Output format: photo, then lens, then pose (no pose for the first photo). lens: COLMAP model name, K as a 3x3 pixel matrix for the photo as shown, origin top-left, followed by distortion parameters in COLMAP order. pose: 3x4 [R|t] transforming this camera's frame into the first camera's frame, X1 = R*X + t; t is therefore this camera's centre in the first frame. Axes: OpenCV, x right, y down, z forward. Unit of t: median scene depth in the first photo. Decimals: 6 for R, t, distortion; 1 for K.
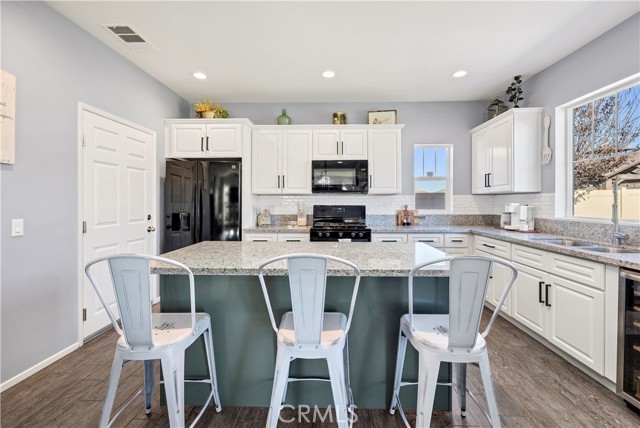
lens RADIAL K [[275.2, 0, 325.5], [0, 275.2, 201.3], [0, 0, 1]] dist [-0.002267, -0.000017]
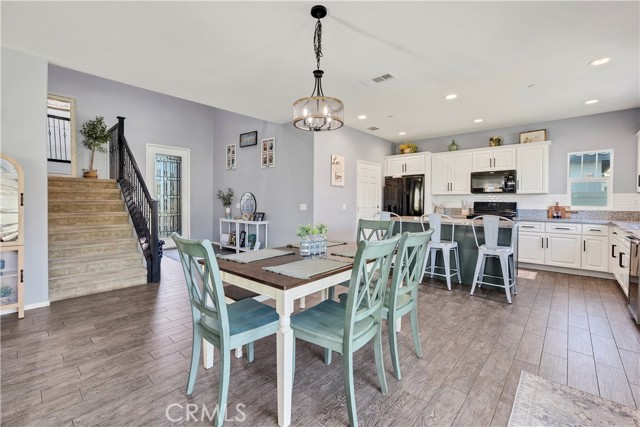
lens RADIAL K [[275.5, 0, 313.4], [0, 275.5, 204.1], [0, 0, 1]] dist [-0.008098, -0.000021]
pose [[0.746143, 0.010946, -0.665695, 0.324897], [-0.005182, 0.999930, 0.010634, 0.016539], [0.665765, -0.004485, 0.746148, -0.754084]]
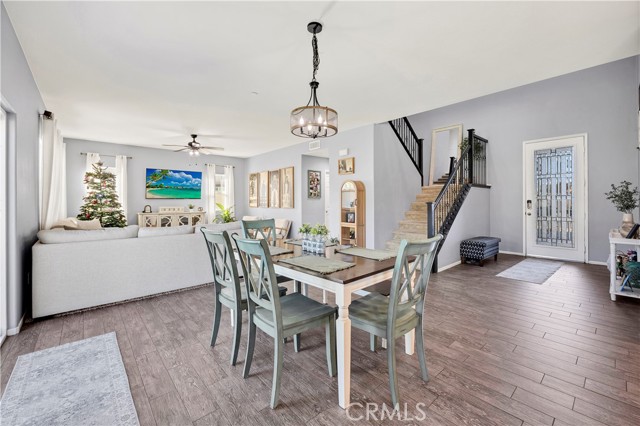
lens RADIAL K [[268.0, 0, 323.1], [0, 268.0, 202.2], [0, 0, 1]] dist [-0.000843, 0.000018]
pose [[-0.728629, 0.004212, -0.684896, 0.346471], [0.003704, 0.999991, 0.002209, 0.011328], [0.684899, -0.000928, -0.728638, 0.182044]]
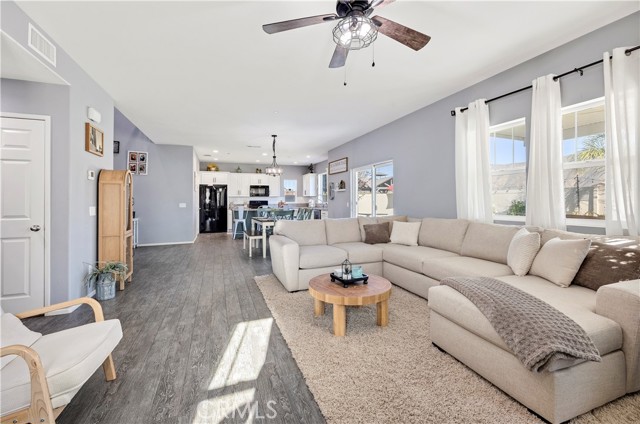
lens RADIAL K [[265.7, 0, 321.4], [0, 265.7, 197.1], [0, 0, 1]] dist [-0.000031, -0.000028]
pose [[0.922179, -0.002915, 0.386751, -0.461690], [0.008089, 0.999898, -0.011752, 0.016412], [-0.386678, 0.013966, 0.922109, -1.996317]]
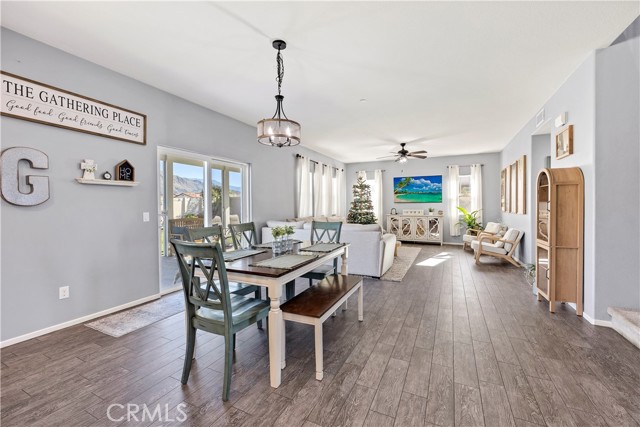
lens RADIAL K [[267.7, 0, 320.4], [0, 267.7, 209.2], [0, 0, 1]] dist [-0.003391, 0.000003]
pose [[-0.908284, -0.002069, 0.418350, -0.458171], [0.002602, 0.999941, 0.010593, 0.014568], [-0.418347, 0.010710, -0.908224, 0.290696]]
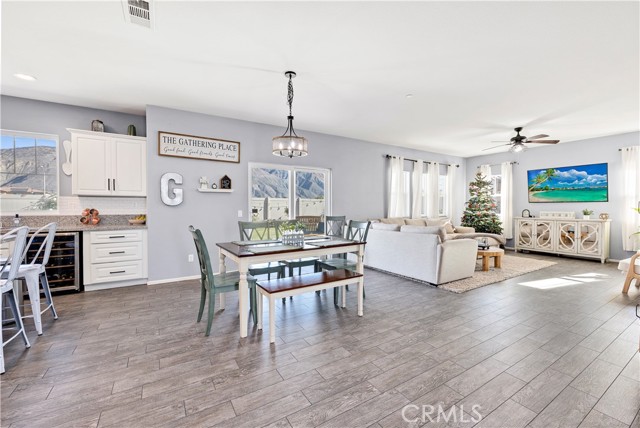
lens RADIAL K [[267.7, 0, 320.4], [0, 267.7, 209.7], [0, 0, 1]] dist [-0.003391, 0.000003]
pose [[-0.541615, -0.012029, 0.840541, -0.843404], [-0.001939, 0.999913, 0.013060, 0.013180], [-0.840624, 0.005444, -0.541591, 0.088331]]
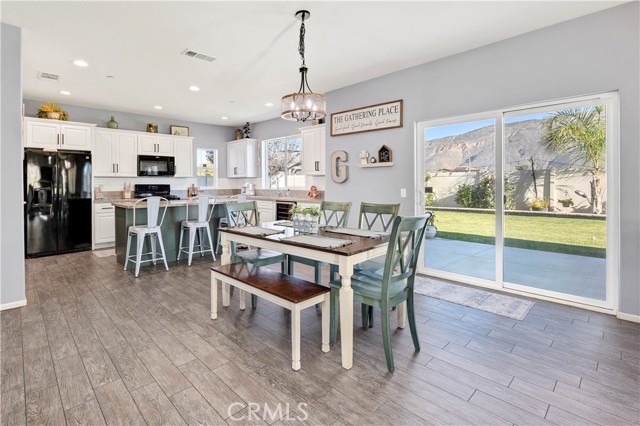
lens RADIAL K [[303.0, 0, 285.0], [0, 303.0, 186.2], [0, 0, 1]] dist [-0.002404, -0.000222]
pose [[0.730612, -0.010079, 0.682719, -0.618508], [0.003820, 0.999936, 0.010675, 0.010726], [-0.682782, -0.005192, 0.730603, -0.807574]]
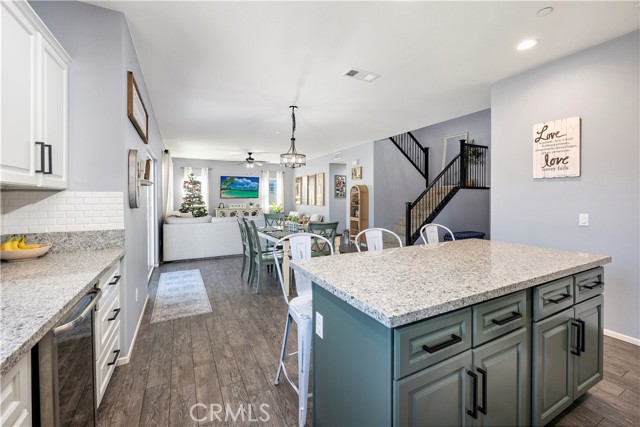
lens RADIAL K [[275.2, 0, 325.5], [0, 275.2, 200.8], [0, 0, 1]] dist [-0.002267, -0.000017]
pose [[-0.871475, 0.006927, -0.490390, 0.387899], [0.002602, 0.999951, 0.009499, -0.010655], [0.490432, 0.007002, -0.871451, 0.811248]]
